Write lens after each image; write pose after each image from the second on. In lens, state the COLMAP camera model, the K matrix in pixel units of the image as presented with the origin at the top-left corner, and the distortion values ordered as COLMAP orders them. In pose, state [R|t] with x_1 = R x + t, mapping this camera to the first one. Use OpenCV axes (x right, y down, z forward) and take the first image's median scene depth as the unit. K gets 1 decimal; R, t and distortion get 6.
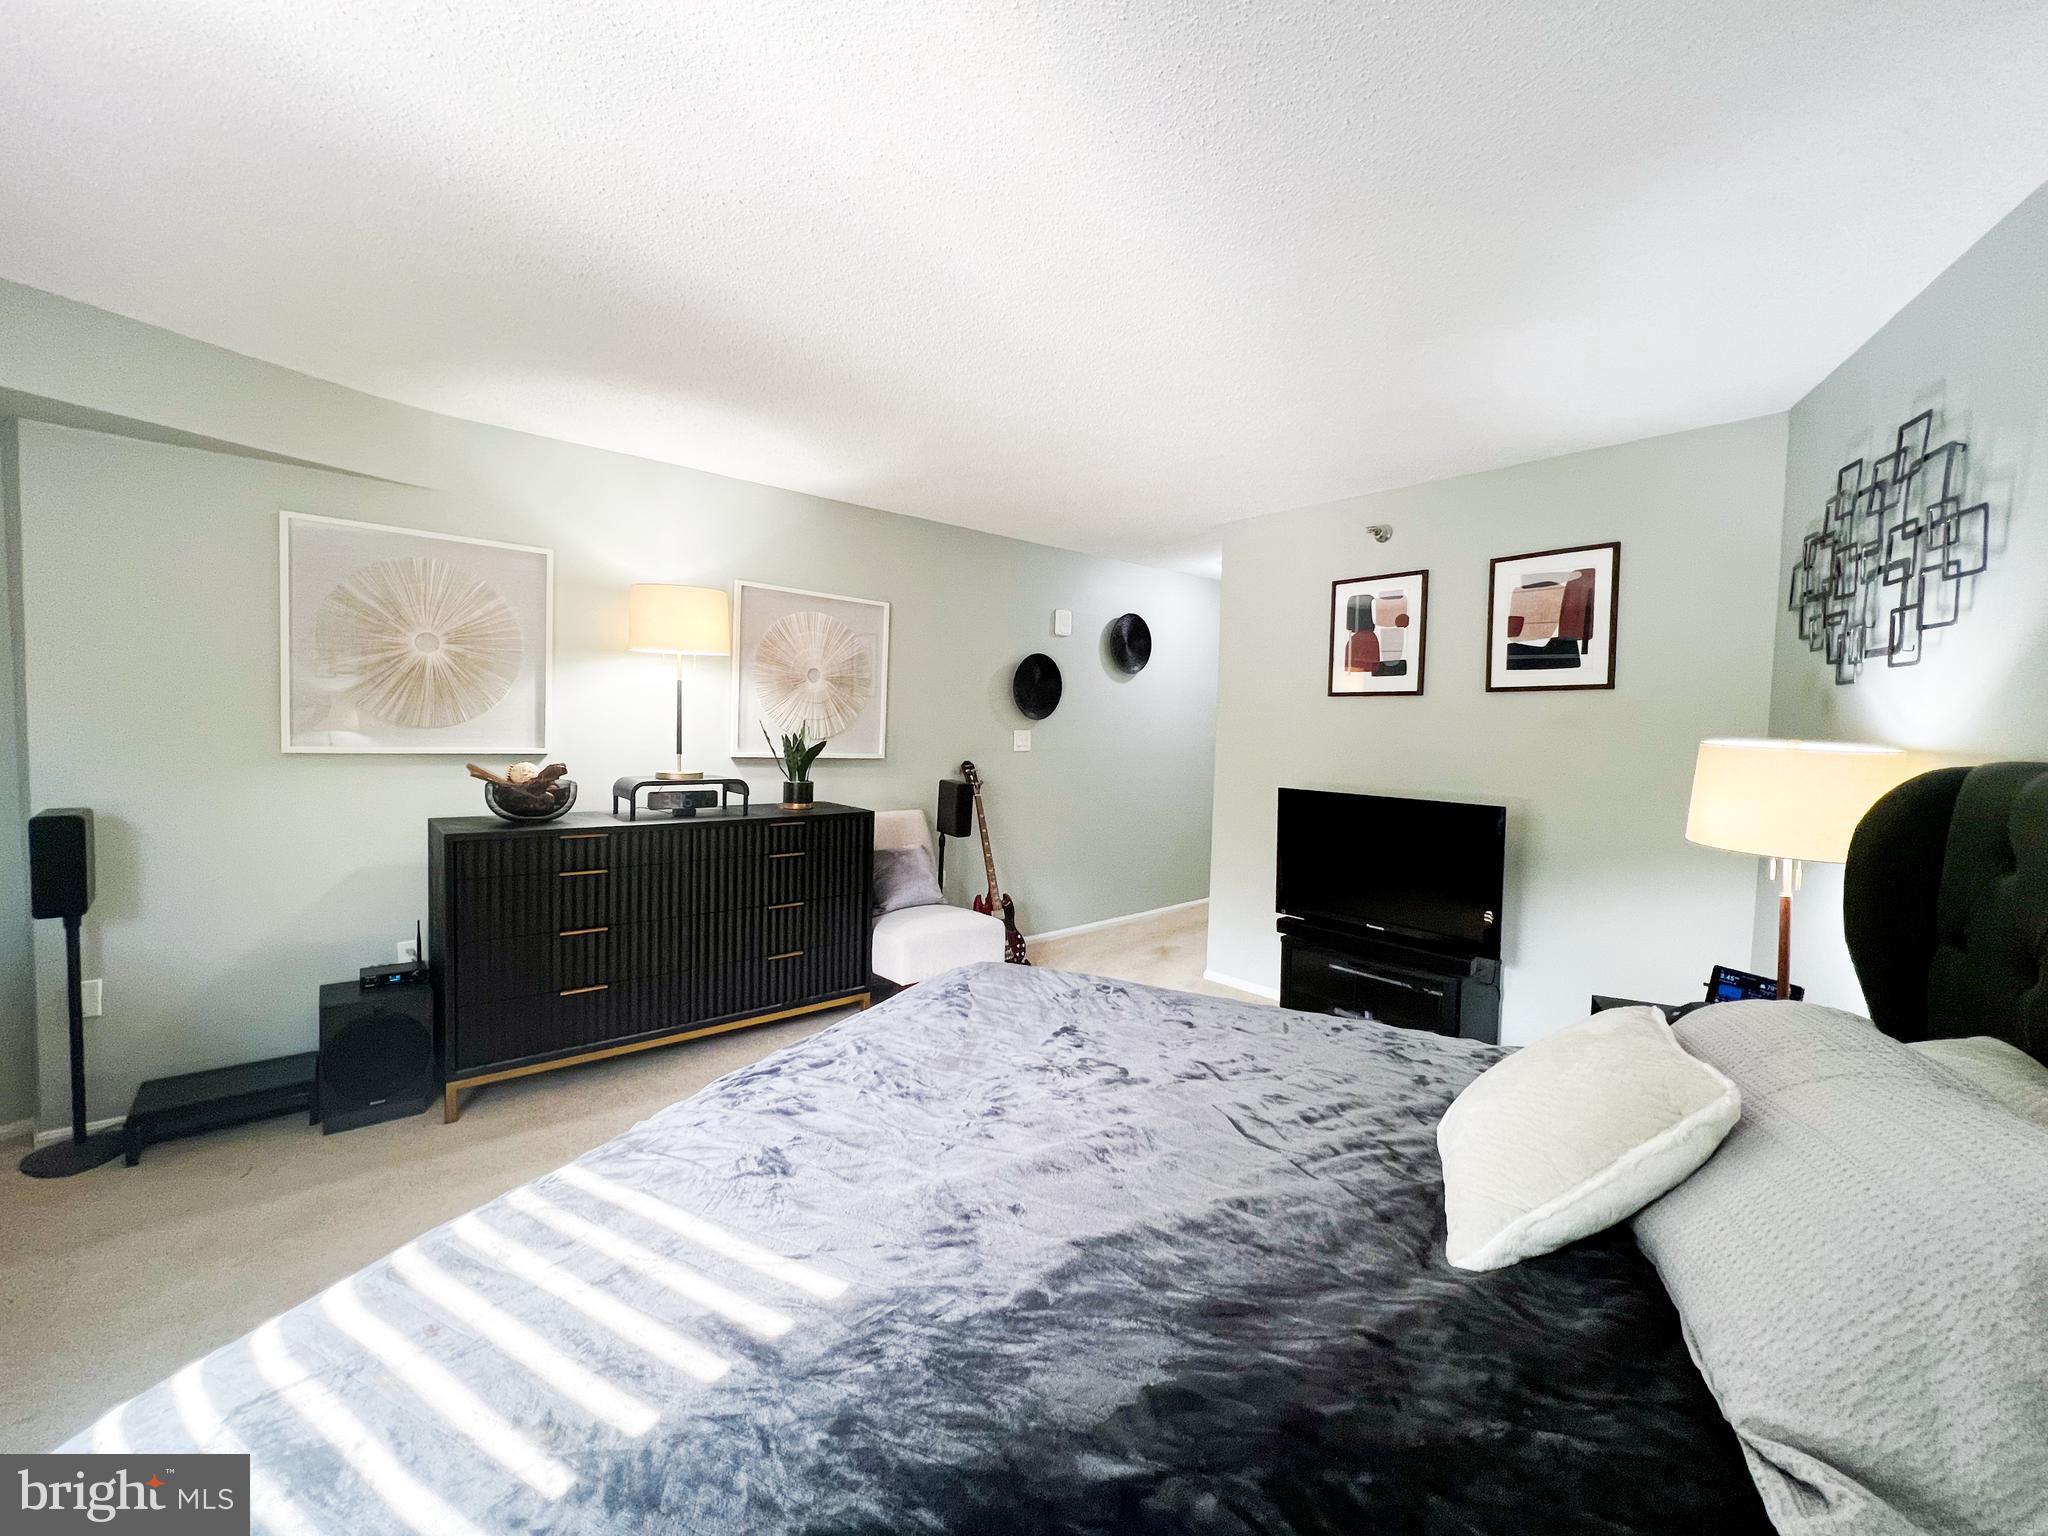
lens RADIAL K [[819.7, 0, 1034.2], [0, 819.7, 760.6], [0, 0, 1]] dist [-0.000332, 0.000627]
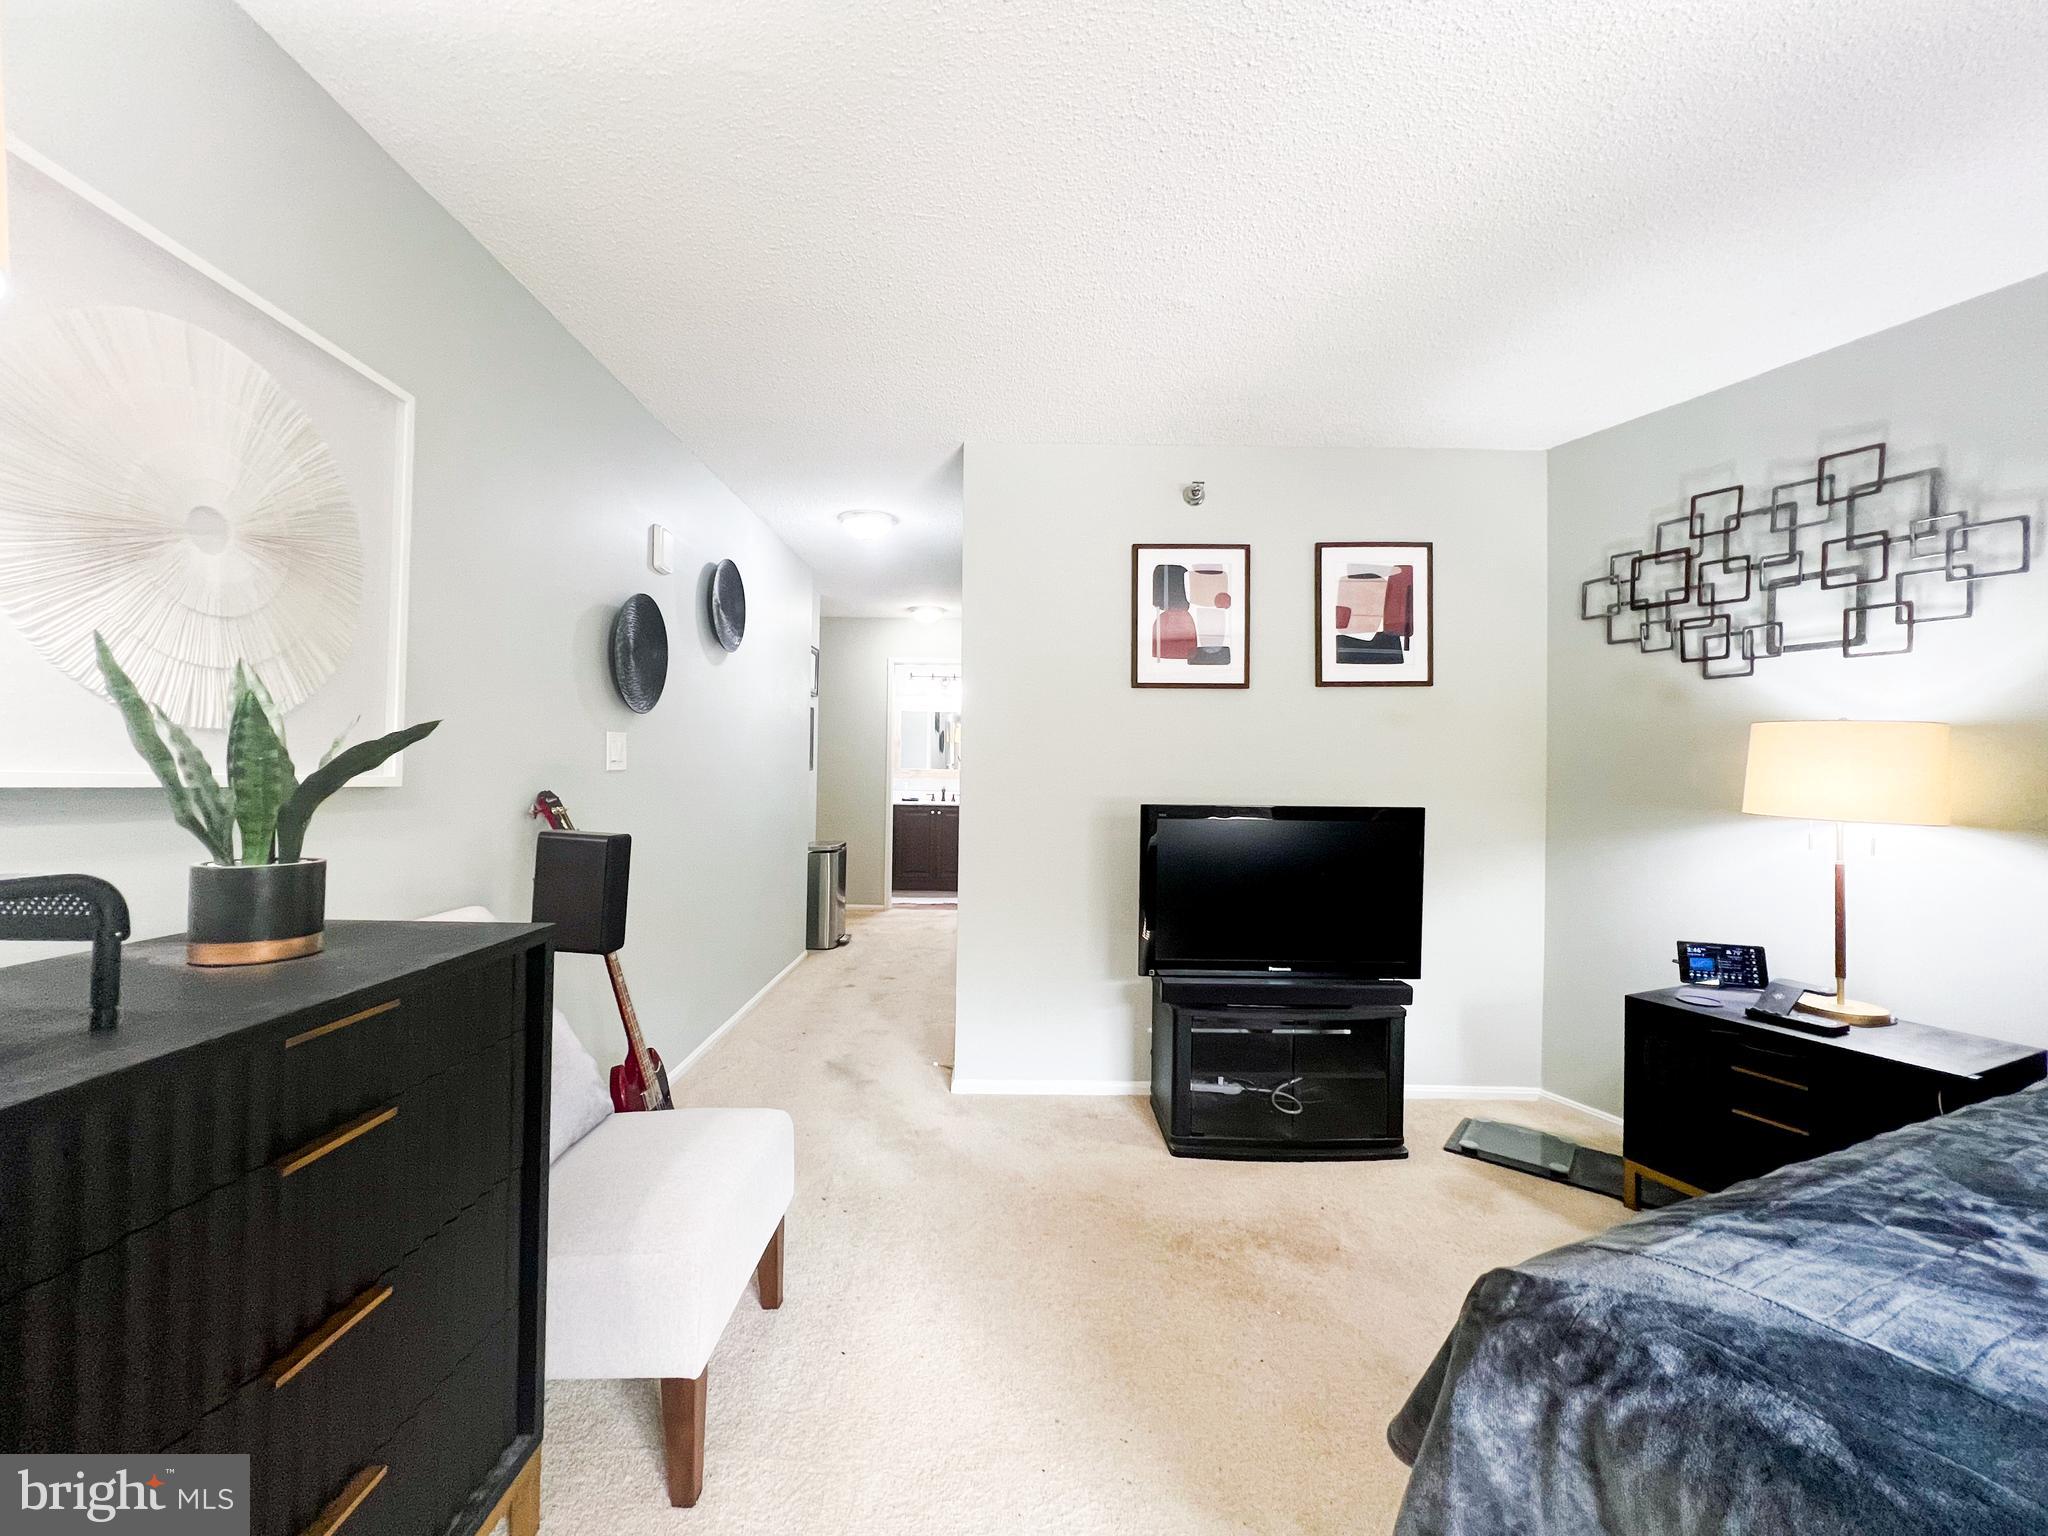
lens RADIAL K [[819.7, 0, 1020.7], [0, 819.7, 767.9], [0, 0, 1]] dist [-0.000332, 0.000627]
pose [[0.656362, -0.014896, 0.754299, -0.362955], [0.040845, 0.999040, -0.015813, 0.007896], [-0.753340, 0.041188, 0.656341, 0.666709]]
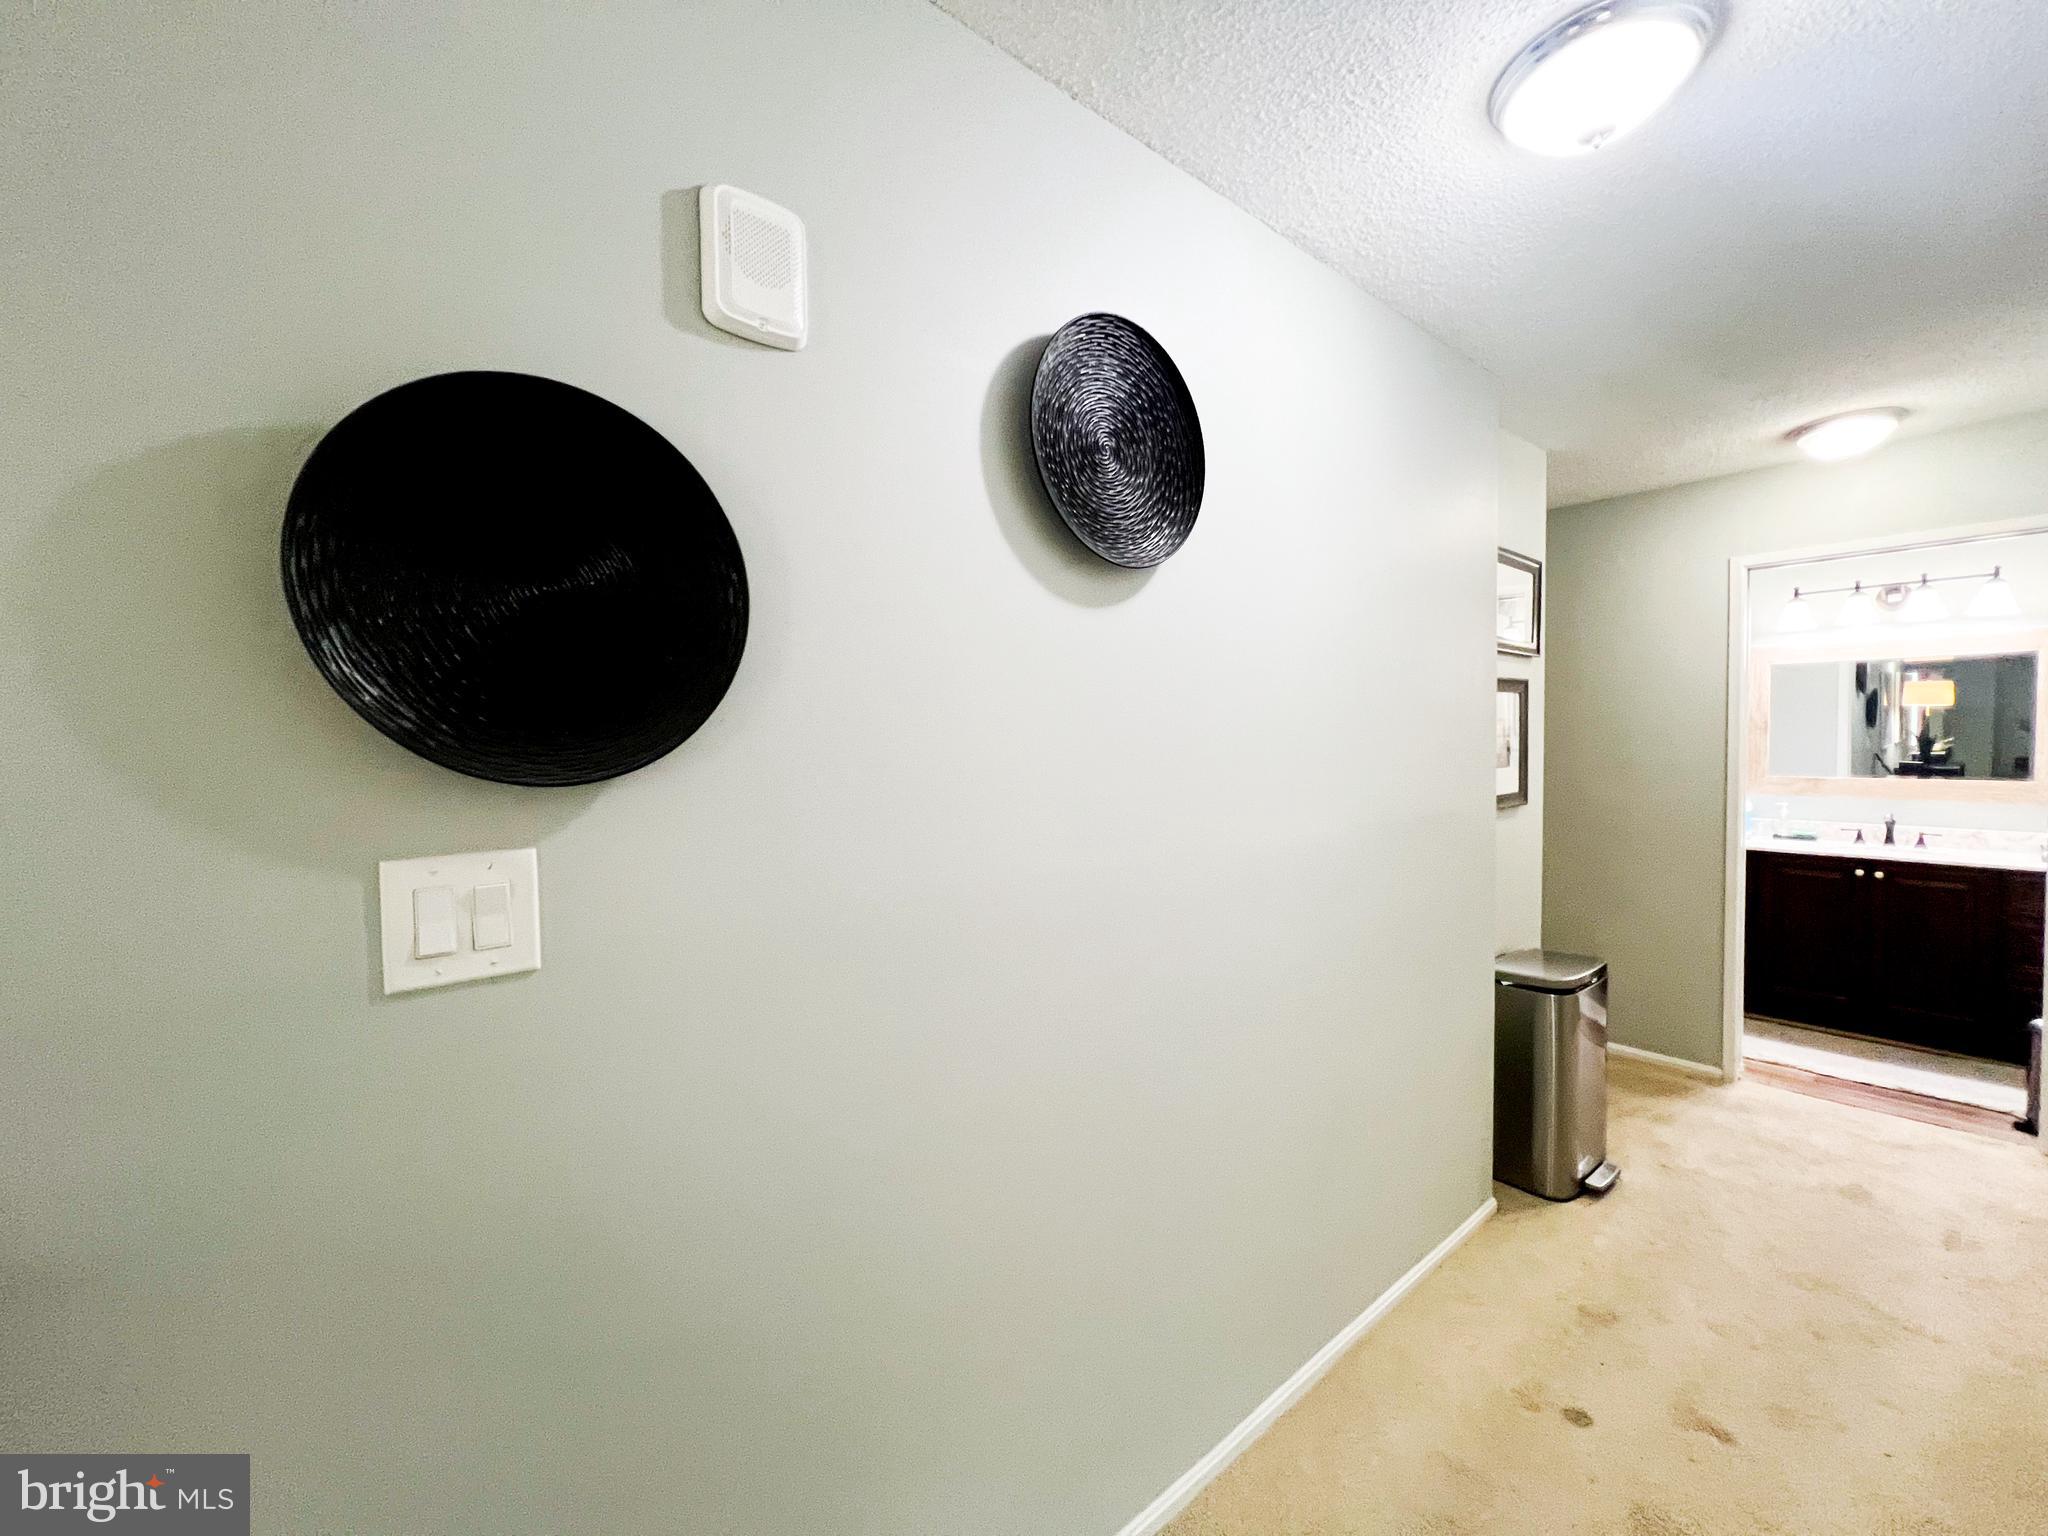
lens RADIAL K [[825.9, 0, 1003.0], [0, 825.9, 755.2], [0, 0, 1]] dist [-0.003914, 0.001792]
pose [[0.998588, -0.029421, -0.044223, 0.147126], [0.028111, 0.999156, -0.029946, -0.073402], [0.045067, 0.028661, 0.998573, 1.242266]]
